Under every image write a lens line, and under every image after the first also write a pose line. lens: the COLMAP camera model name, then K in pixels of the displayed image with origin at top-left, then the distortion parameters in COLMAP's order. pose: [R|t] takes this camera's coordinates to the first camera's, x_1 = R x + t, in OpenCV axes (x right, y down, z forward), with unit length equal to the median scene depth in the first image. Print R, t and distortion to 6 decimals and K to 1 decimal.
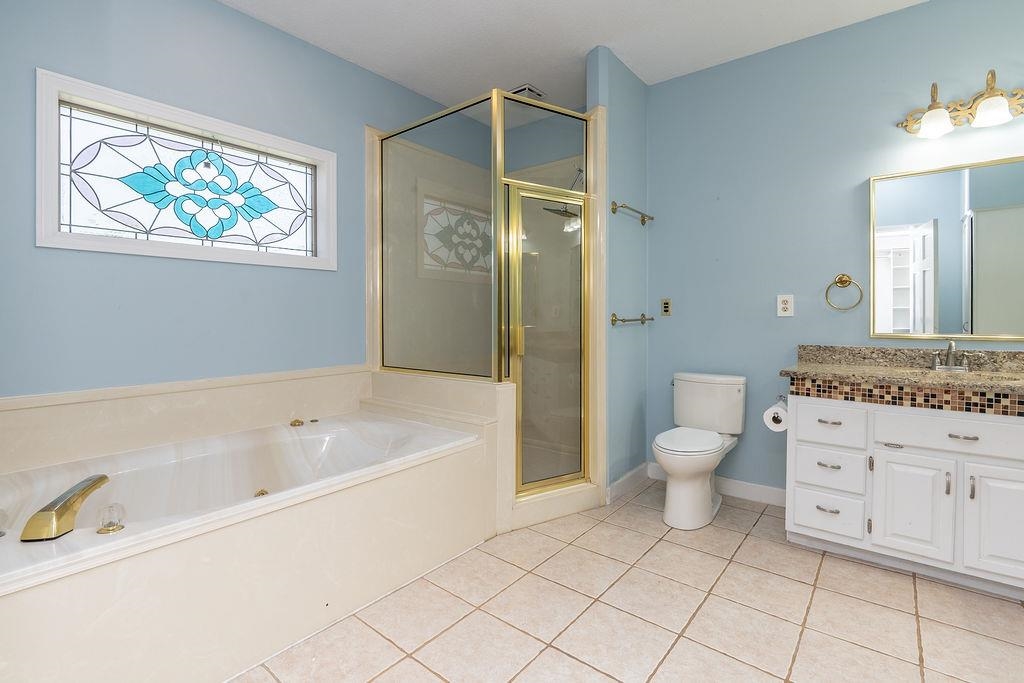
lens RADIAL K [[472.8, 0, 511.9], [0, 472.8, 318.9], [0, 0, 1]] dist [0.001753, -0.001578]
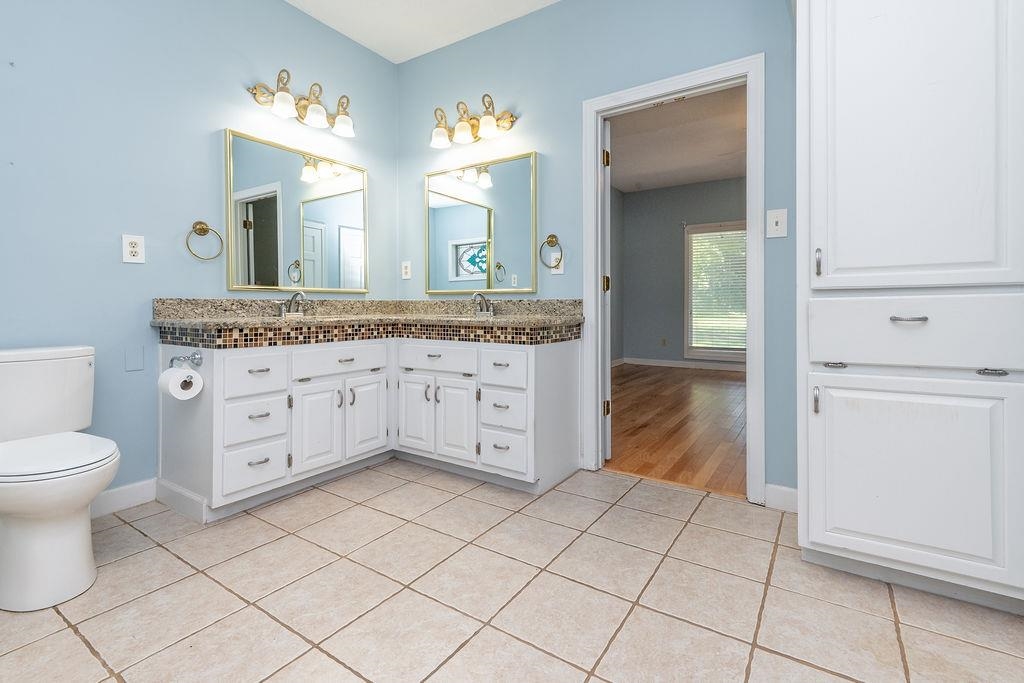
lens RADIAL K [[472.8, 0, 511.7], [0, 472.8, 308.2], [0, 0, 1]] dist [0.001753, -0.001578]
pose [[-0.097638, -0.003464, 0.995216, -0.342821], [0.002780, 0.999989, 0.003754, 0.089434], [-0.995218, 0.003133, -0.097628, 0.587436]]
